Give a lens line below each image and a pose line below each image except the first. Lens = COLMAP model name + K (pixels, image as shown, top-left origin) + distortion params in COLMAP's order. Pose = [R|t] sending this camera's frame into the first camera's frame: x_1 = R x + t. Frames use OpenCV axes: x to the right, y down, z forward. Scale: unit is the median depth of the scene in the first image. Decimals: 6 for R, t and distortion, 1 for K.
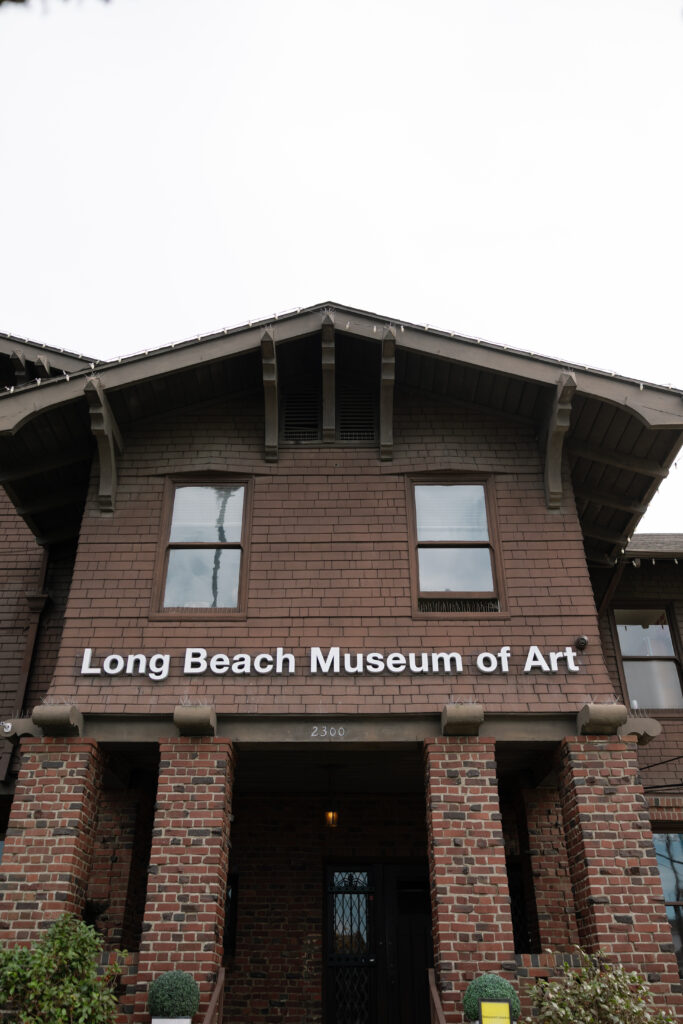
lens RADIAL K [[850.2, 0, 330.7], [0, 850.2, 507.9], [0, 0, 1]] dist [0.007336, 0.004462]
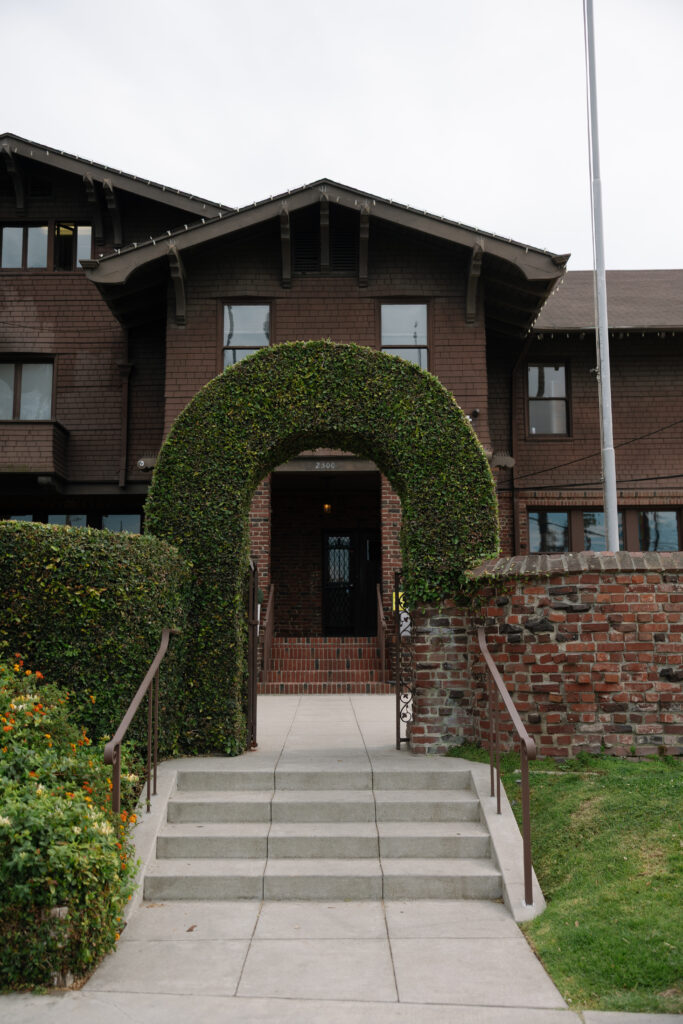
lens RADIAL K [[1107.0, 0, 343.9], [0, 1107.0, 485.0], [0, 0, 1]] dist [-0.003308, -0.008991]
pose [[0.999800, -0.003747, 0.019636, -0.008610], [-0.003603, 0.932411, 0.361381, -0.445893], [-0.019663, -0.361380, 0.932211, -0.971857]]
